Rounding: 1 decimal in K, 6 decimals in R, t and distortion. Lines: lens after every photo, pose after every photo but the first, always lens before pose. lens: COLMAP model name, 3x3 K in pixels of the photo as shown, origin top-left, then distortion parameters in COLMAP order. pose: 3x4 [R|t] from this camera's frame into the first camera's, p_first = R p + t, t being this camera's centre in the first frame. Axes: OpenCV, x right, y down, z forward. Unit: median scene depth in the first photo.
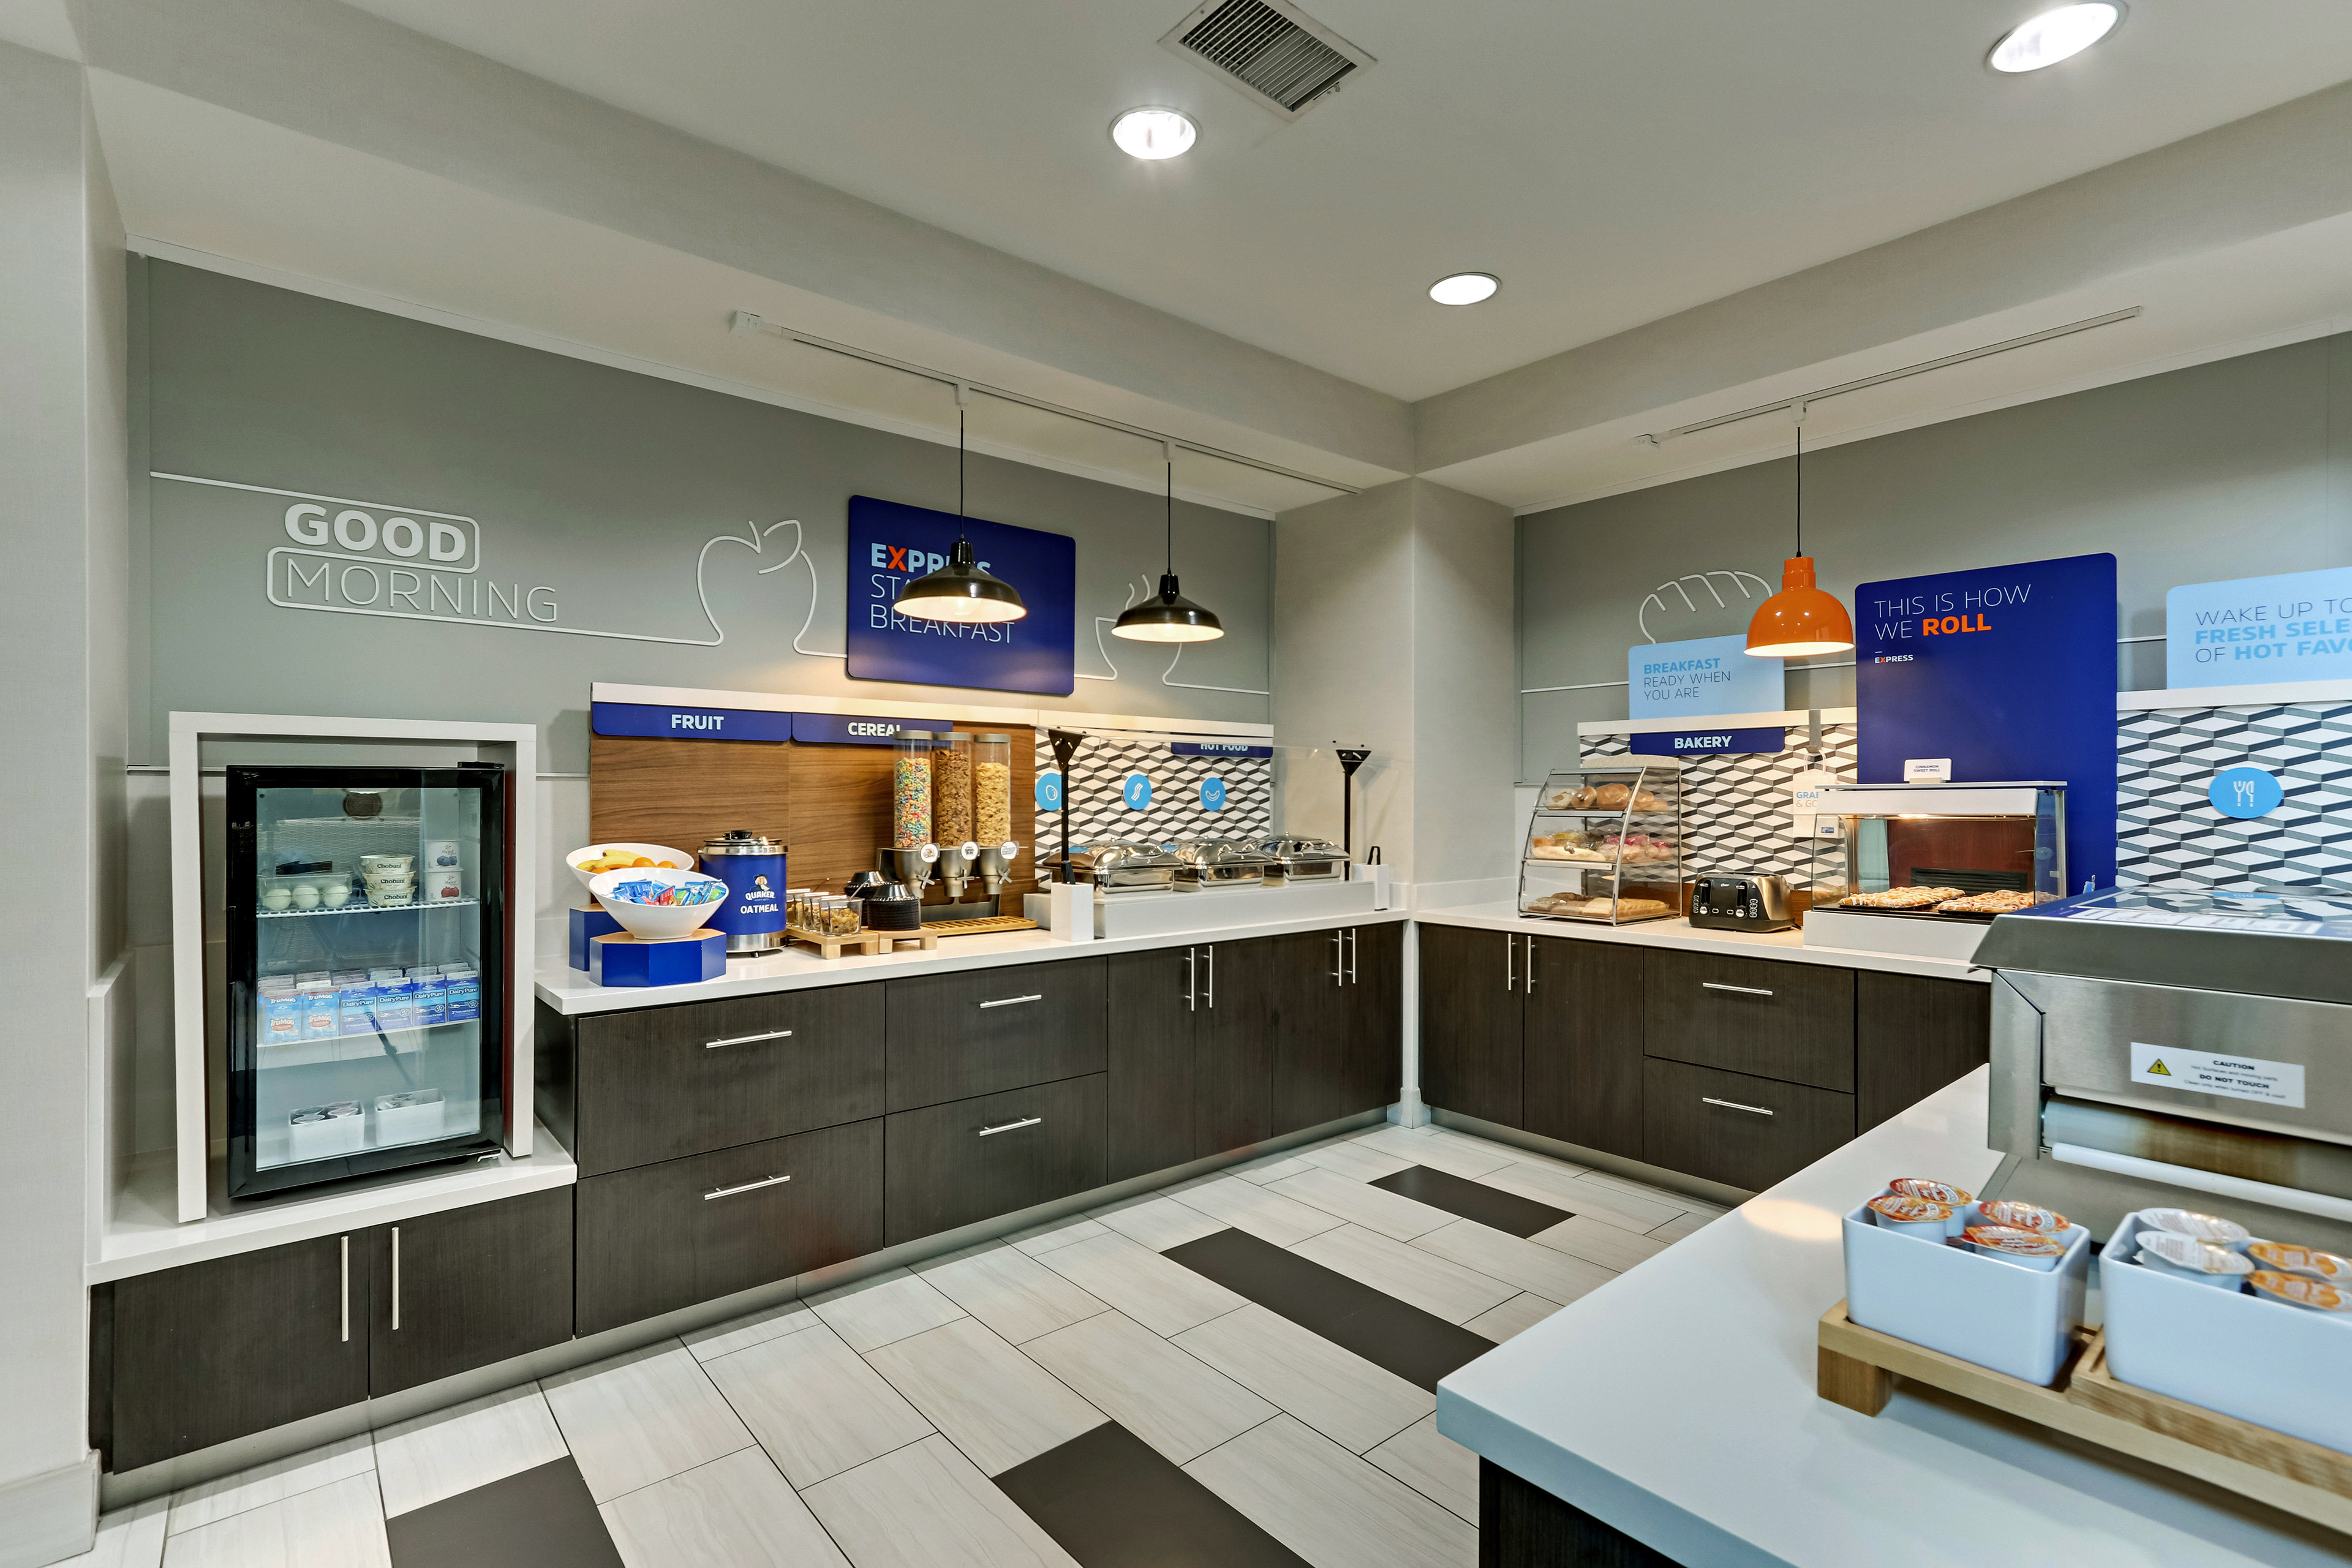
lens RADIAL K [[1084.5, 0, 1213.3], [0, 1084.5, 786.6], [0, 0, 1]] dist [0.002605, 0.003554]
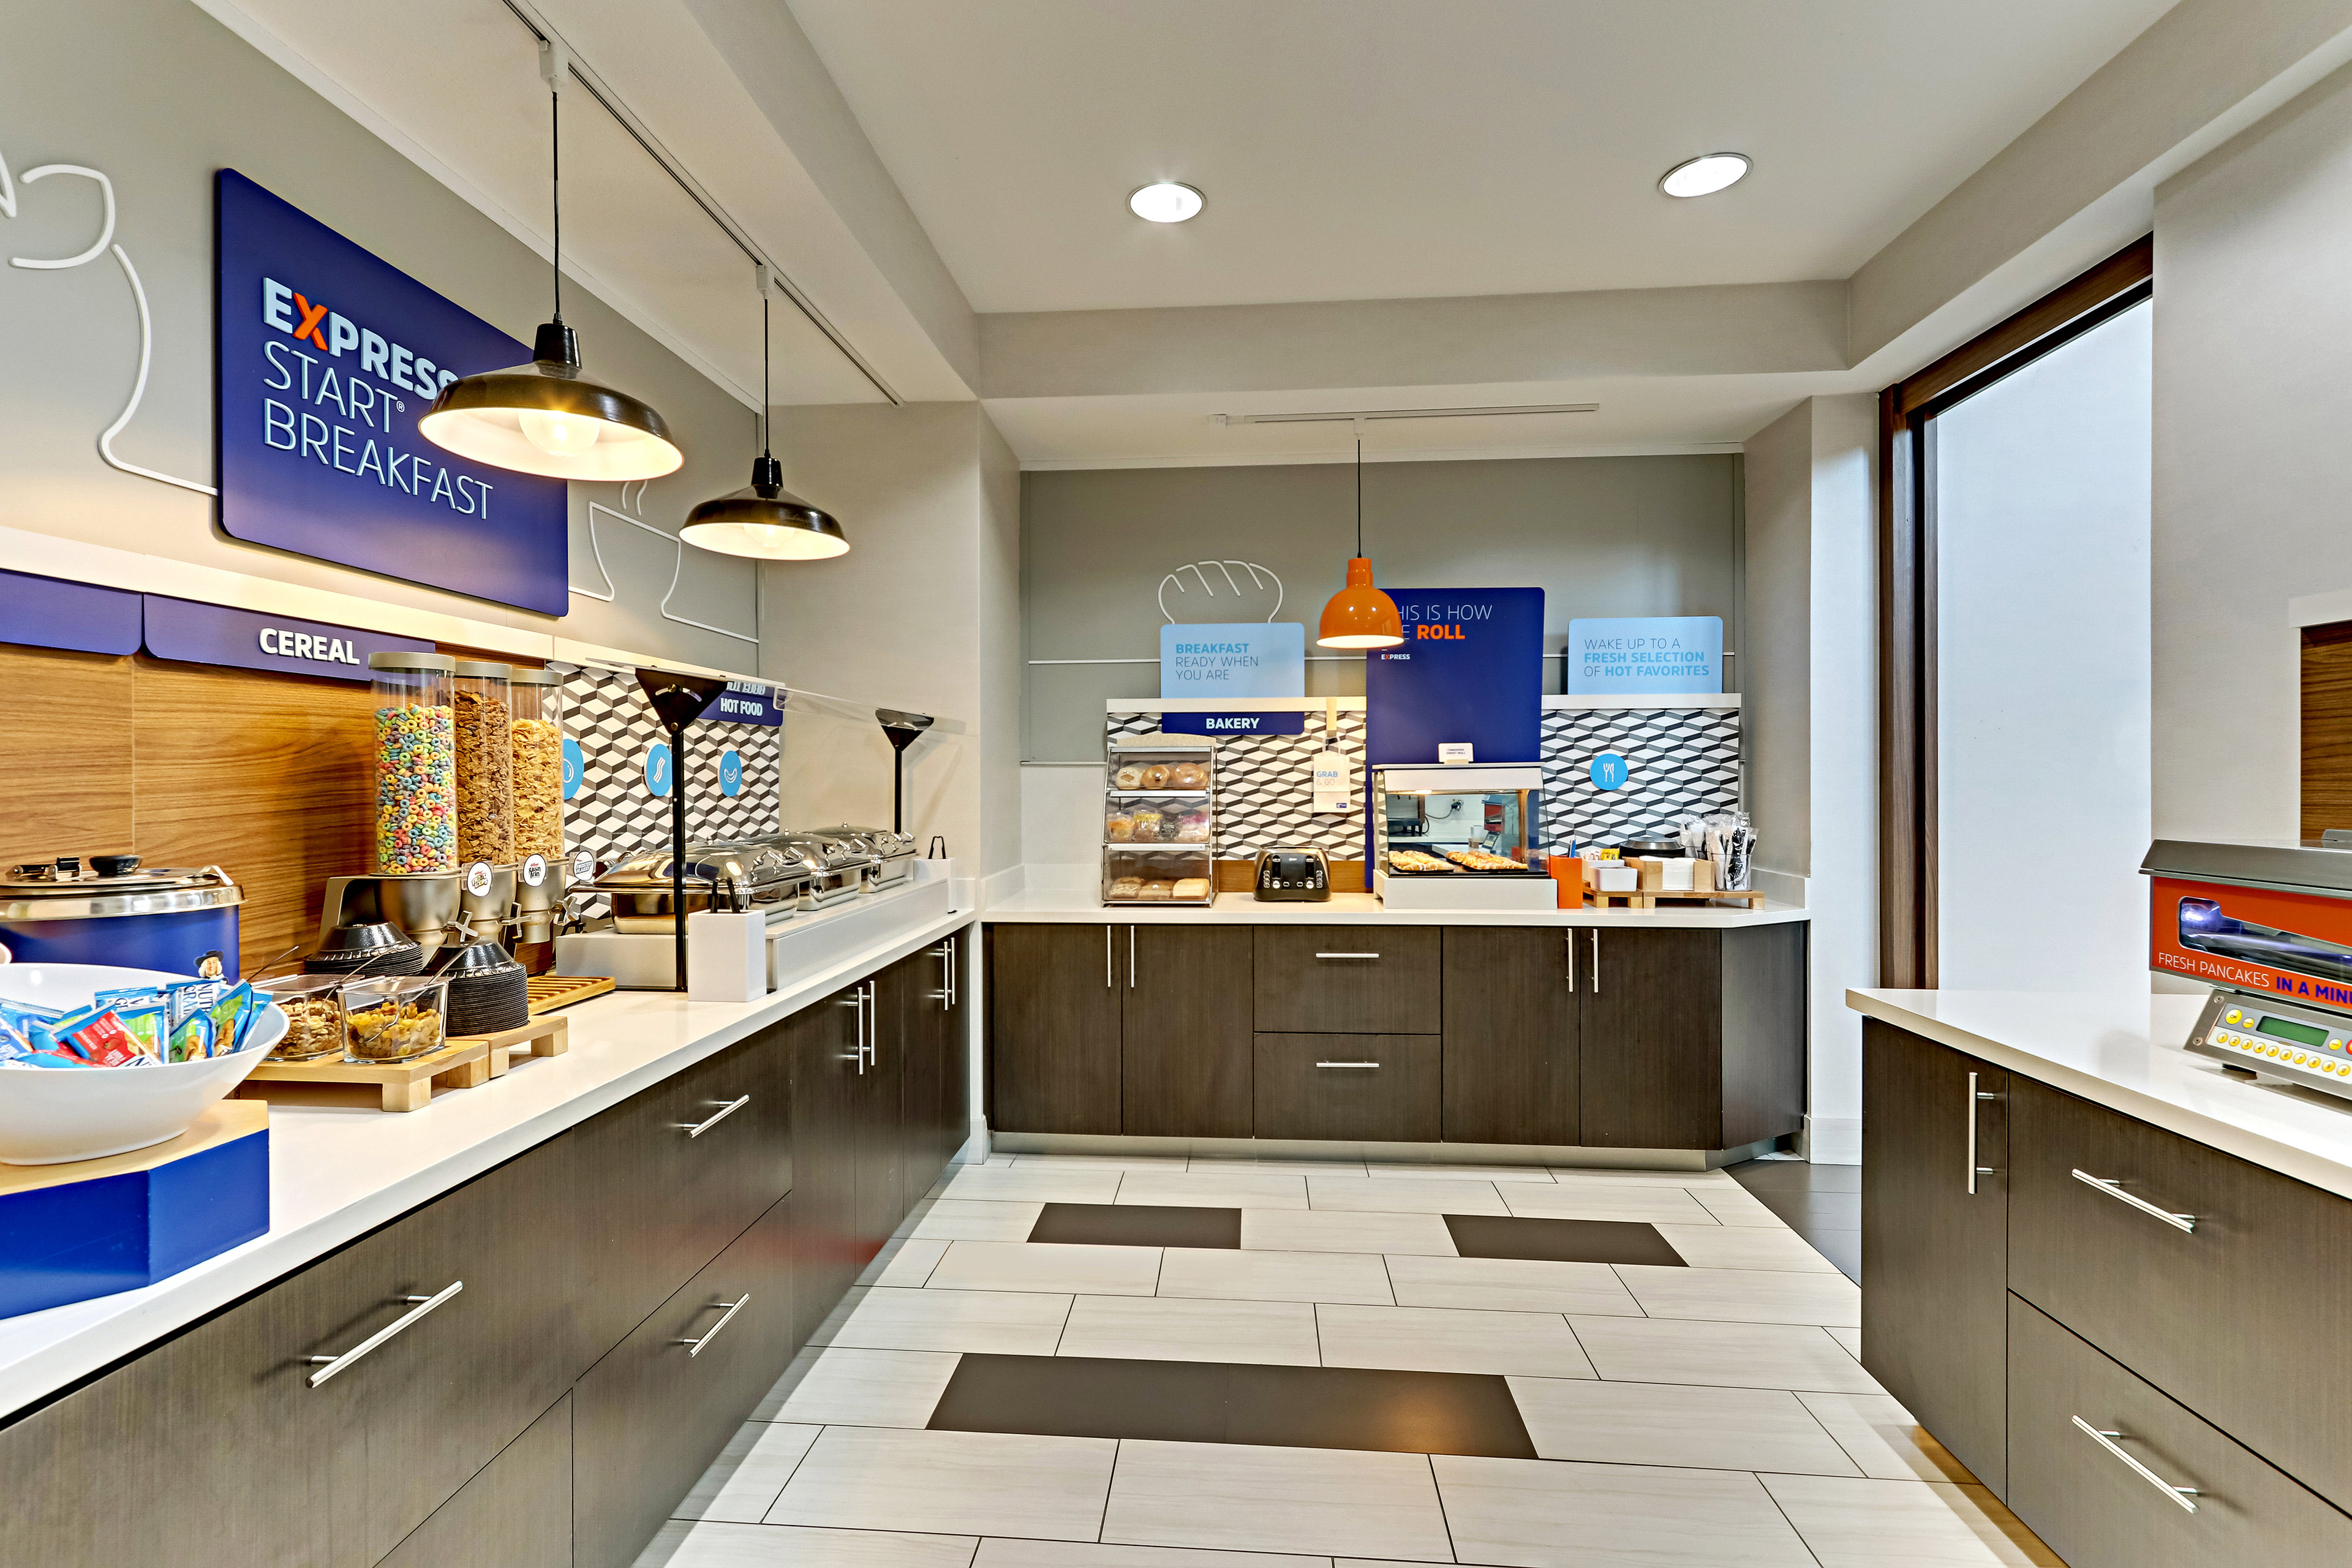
lens RADIAL K [[1084.5, 0, 1175.9], [0, 1084.5, 778.5], [0, 0, 1]] dist [0.002605, 0.003554]
pose [[0.720183, -0.003634, 0.693775, -0.362563], [-0.002698, 0.999964, 0.008039, 0.004483], [-0.693779, -0.007661, 0.720147, 0.336610]]
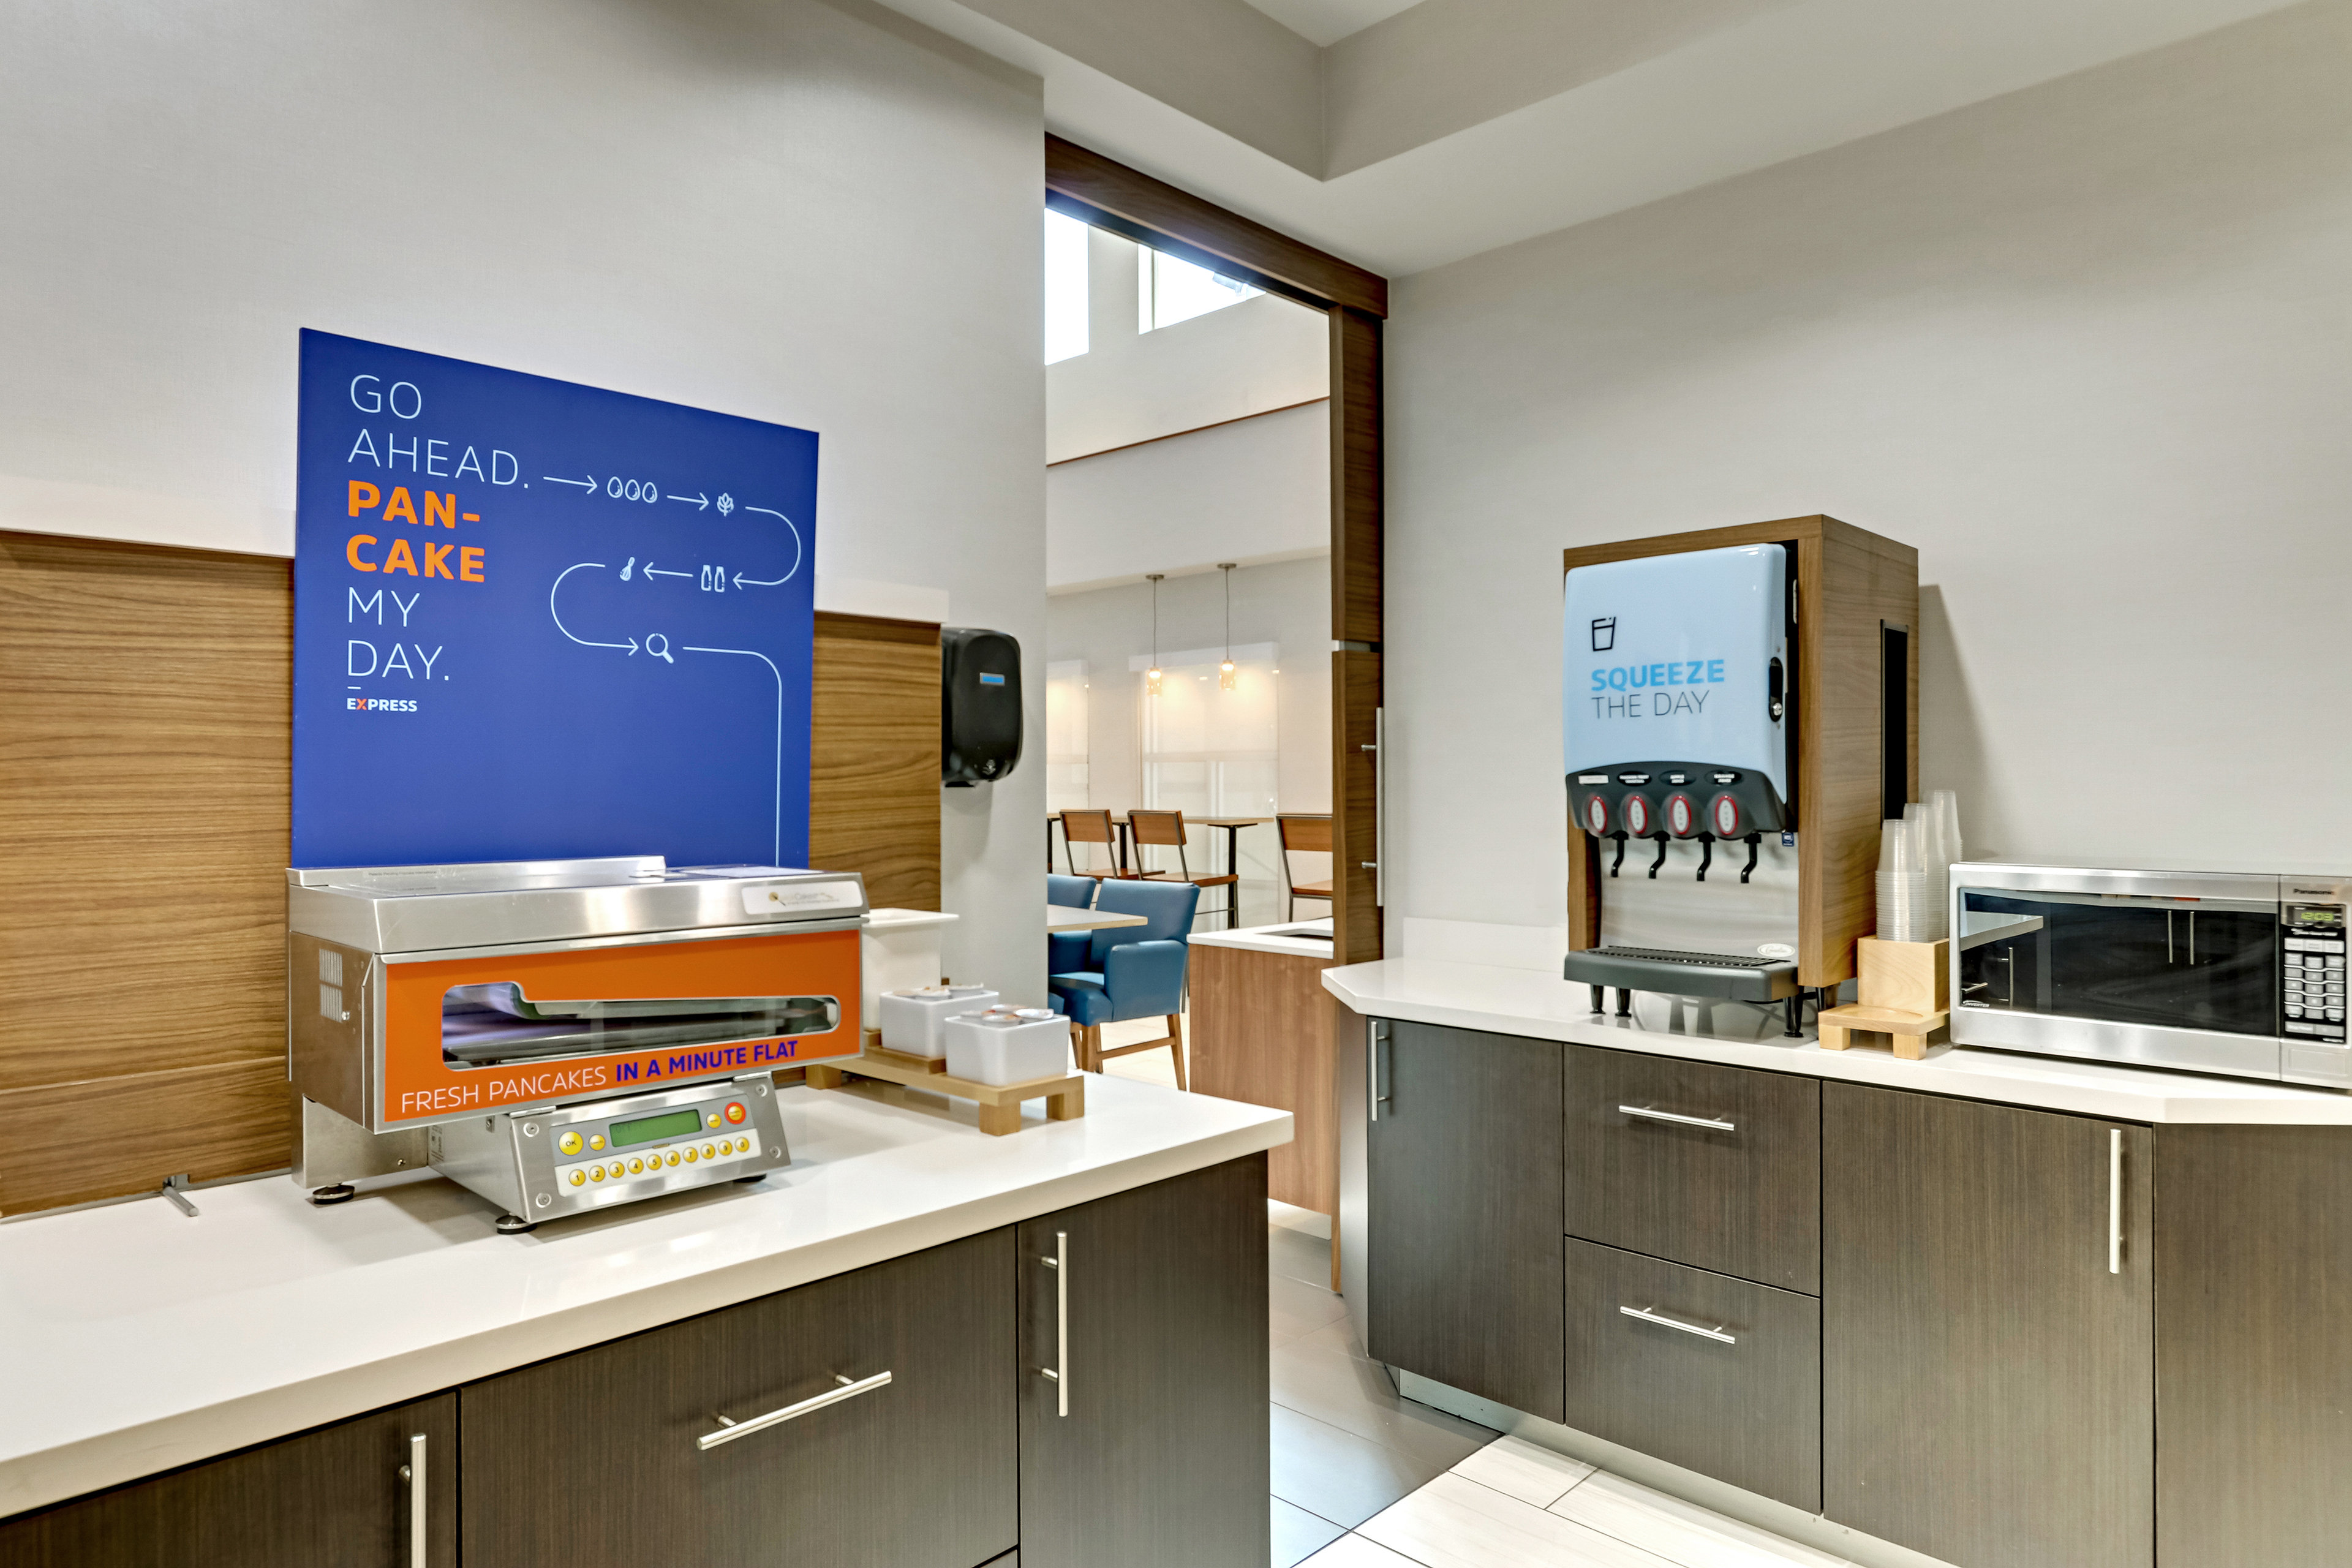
lens RADIAL K [[1395.8, 0, 1127.3], [0, 1395.8, 788.2], [0, 0, 1]] dist [-0.015956, 0.014044]
pose [[-0.998438, 0.001778, -0.055843, 0.133153], [0.002173, 0.999973, -0.007005, 0.009152], [0.055829, -0.007116, -0.998415, 0.758764]]
